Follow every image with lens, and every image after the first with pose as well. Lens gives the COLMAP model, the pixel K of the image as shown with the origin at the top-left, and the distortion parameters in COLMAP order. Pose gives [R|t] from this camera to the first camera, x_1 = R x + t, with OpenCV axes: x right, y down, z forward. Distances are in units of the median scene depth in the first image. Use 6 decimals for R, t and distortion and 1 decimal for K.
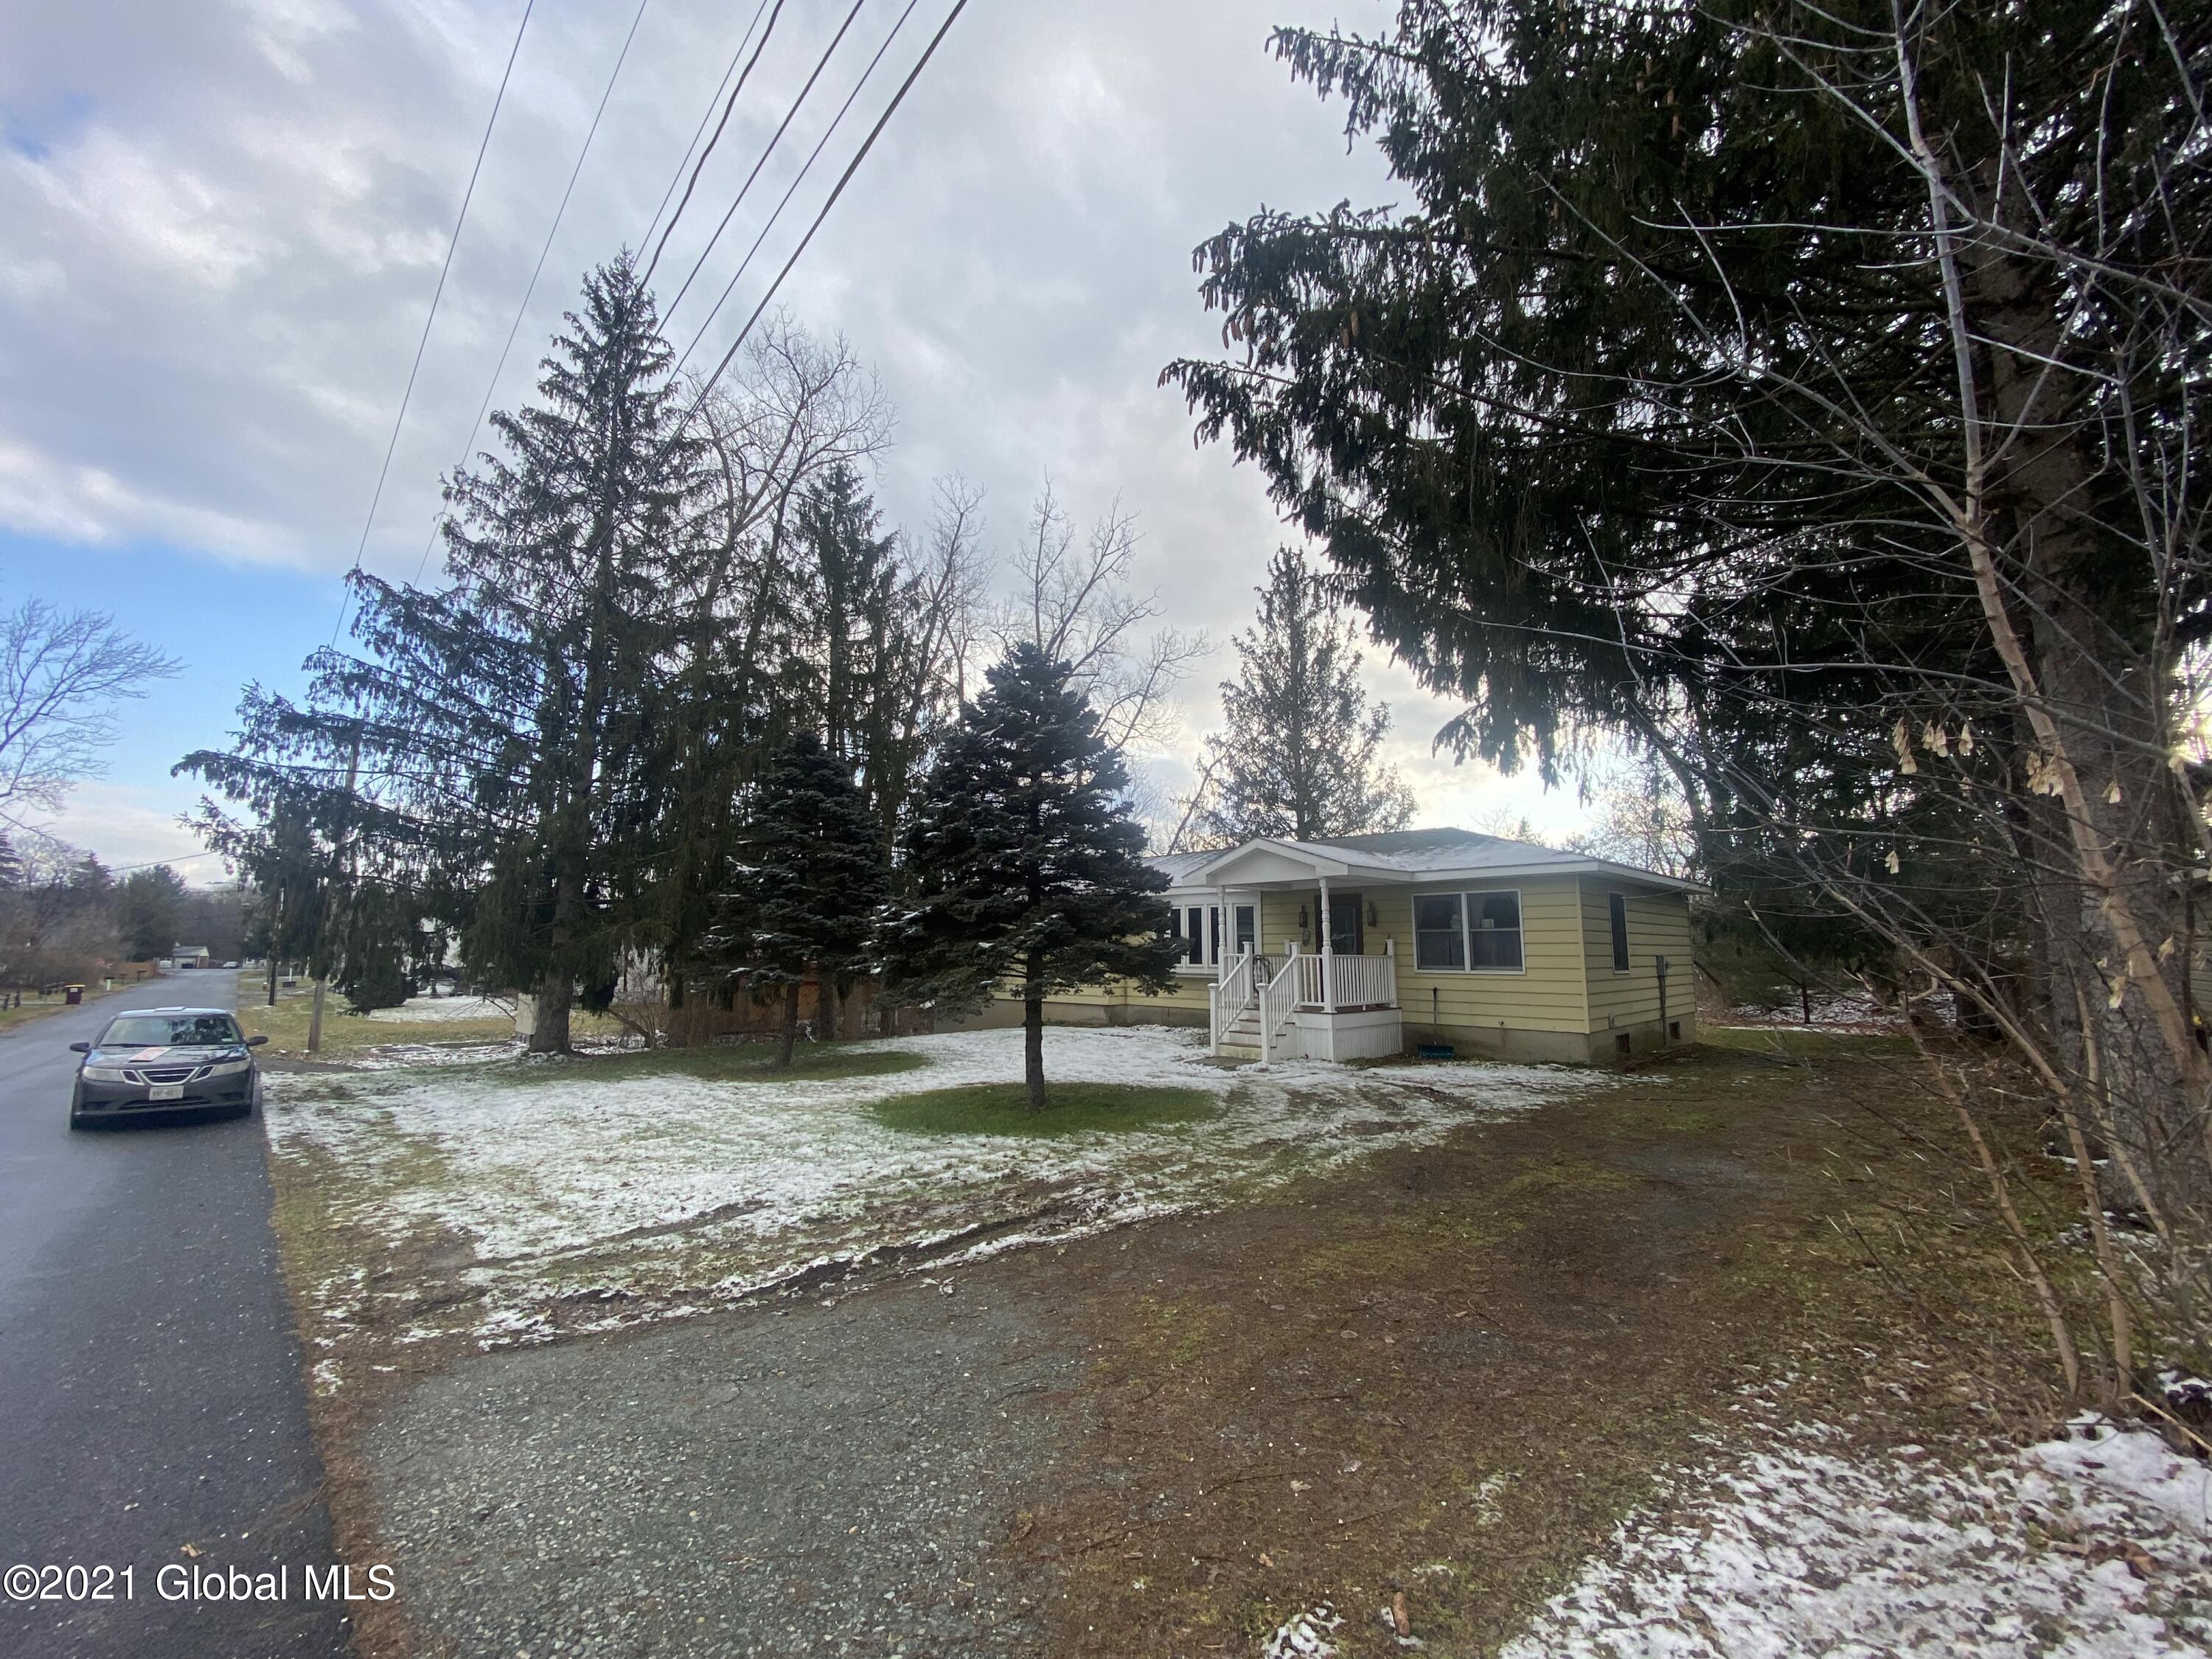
lens RADIAL K [[880.6, 0, 1106.0], [0, 880.6, 829.5], [0, 0, 1]] dist [0.000718, 0.000016]
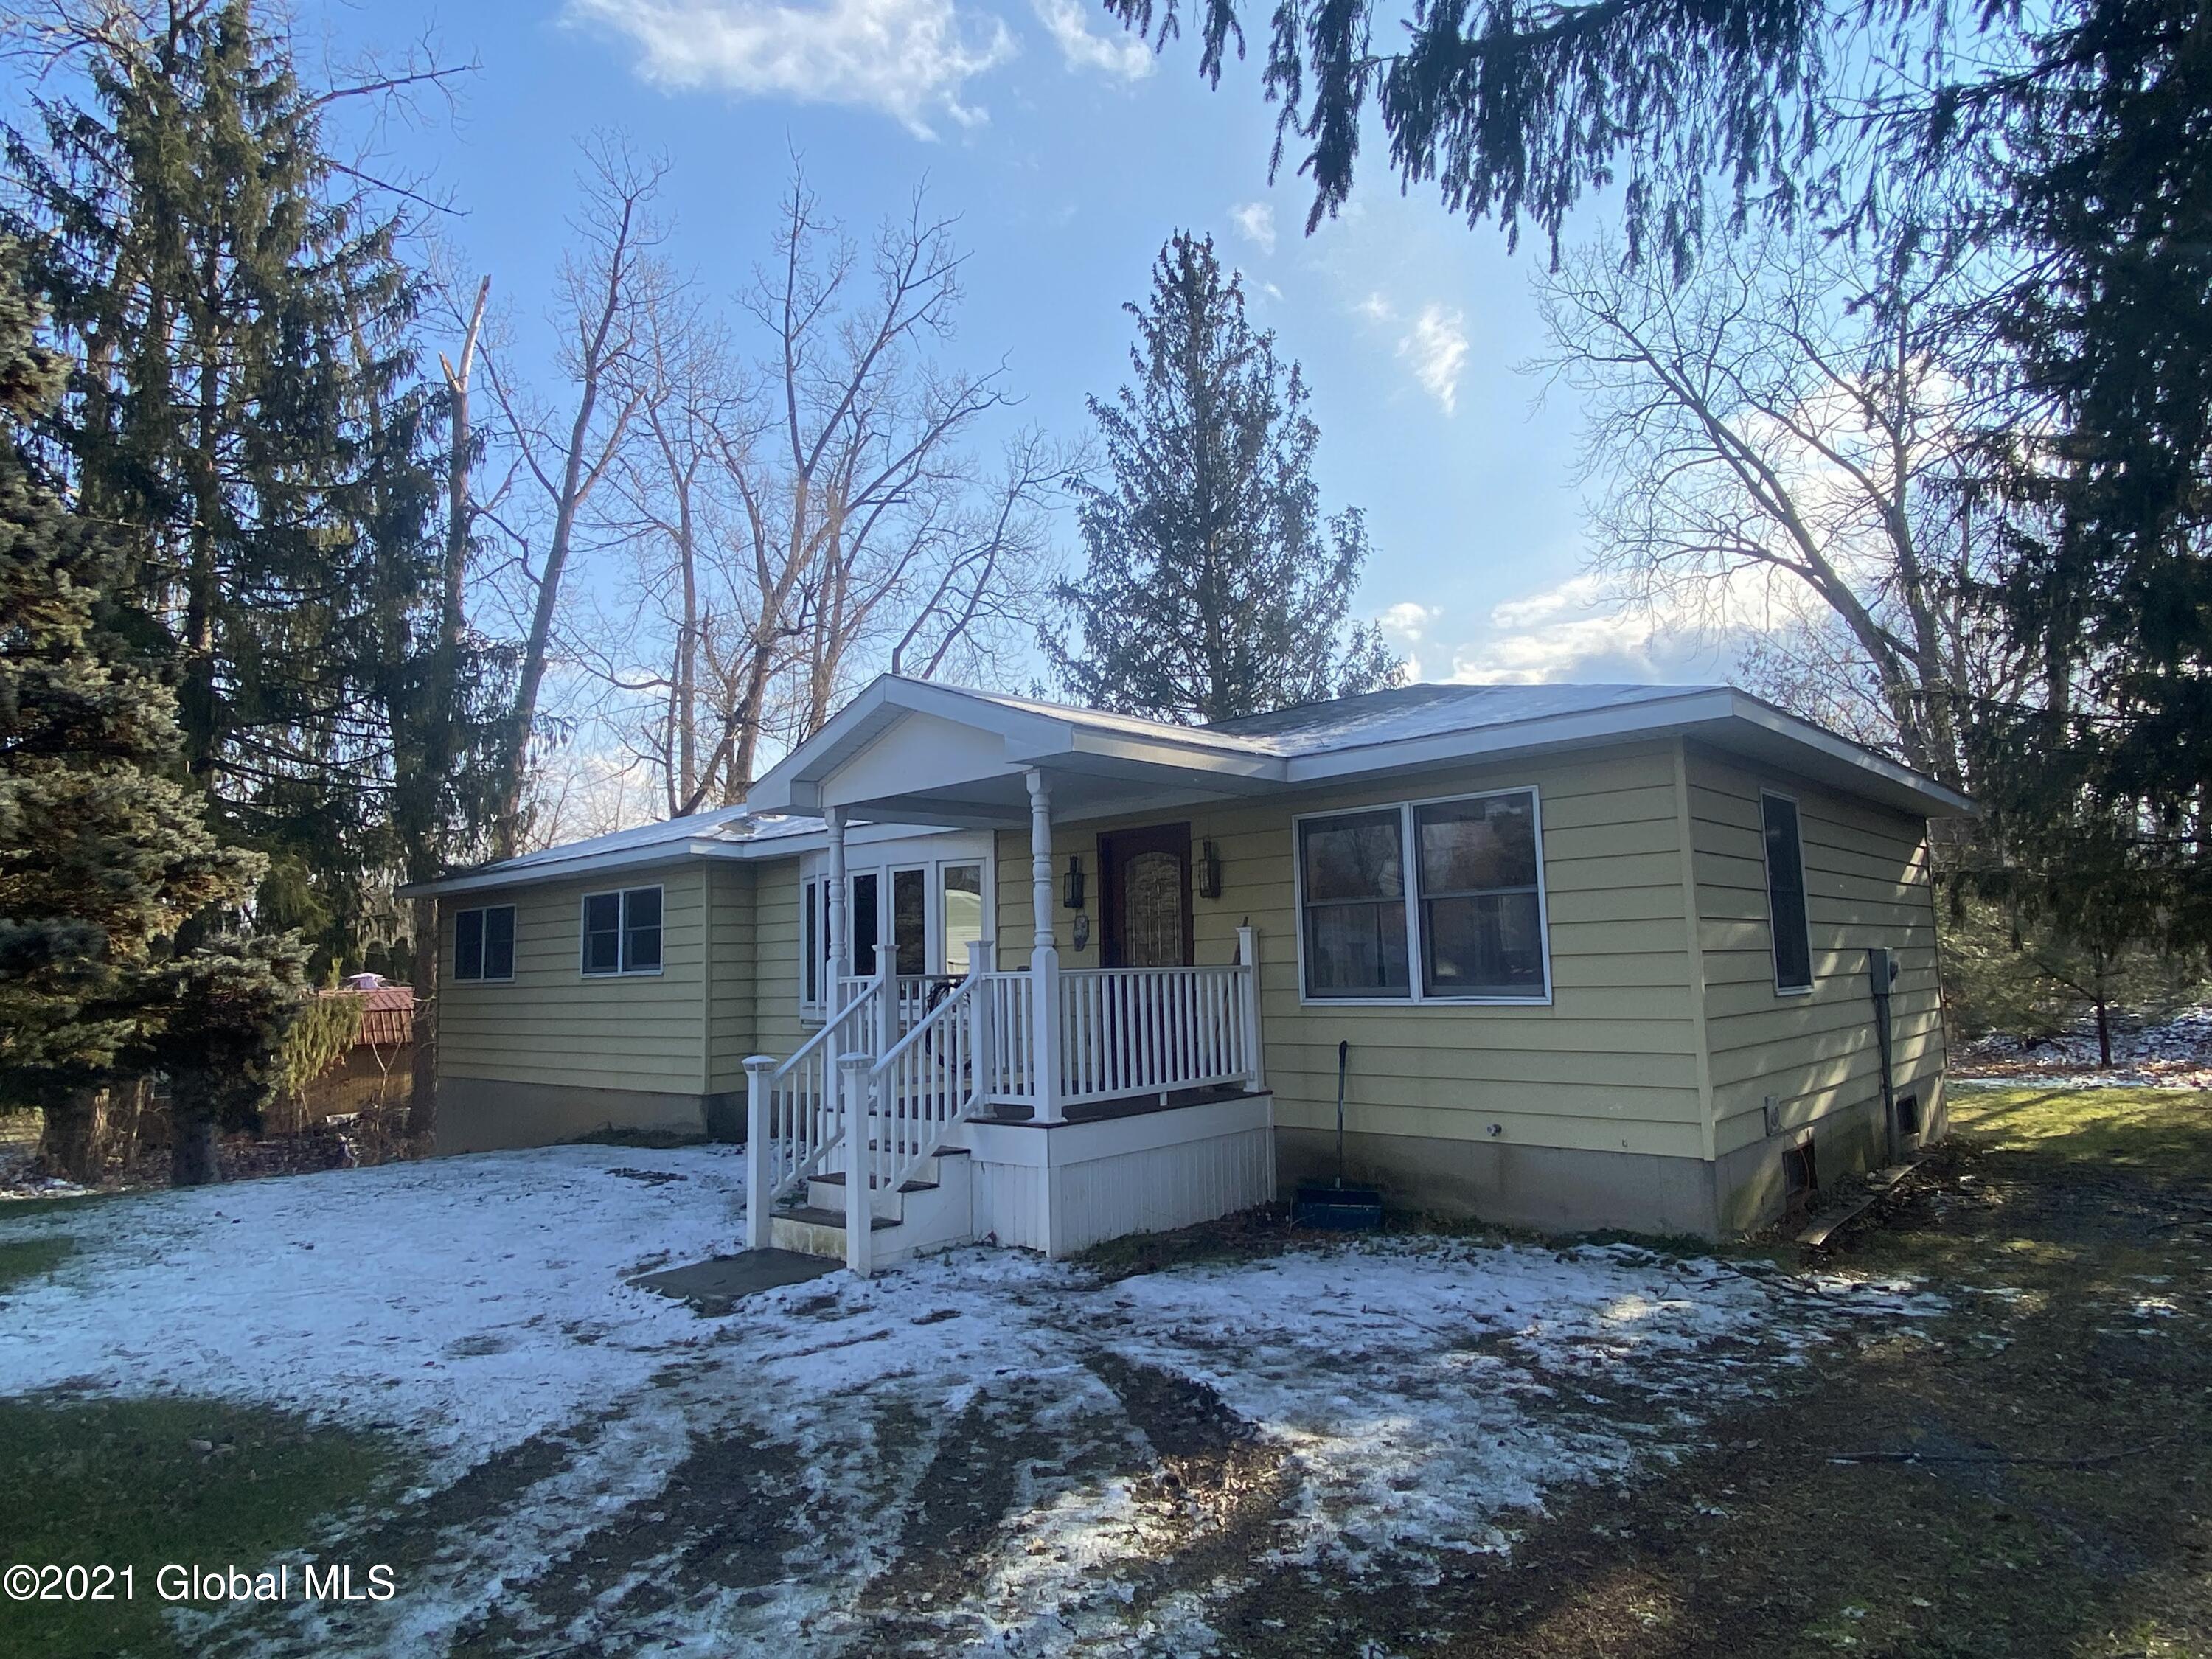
lens RADIAL K [[1284.7, 0, 1106.0], [0, 1284.7, 829.5], [0, 0, 1]] dist [0.022650, 0.000147]
pose [[0.998126, -0.024663, 0.056002, 0.217932], [0.022907, 0.999232, 0.031789, 0.056173], [-0.056743, -0.030447, 0.997924, 0.389964]]
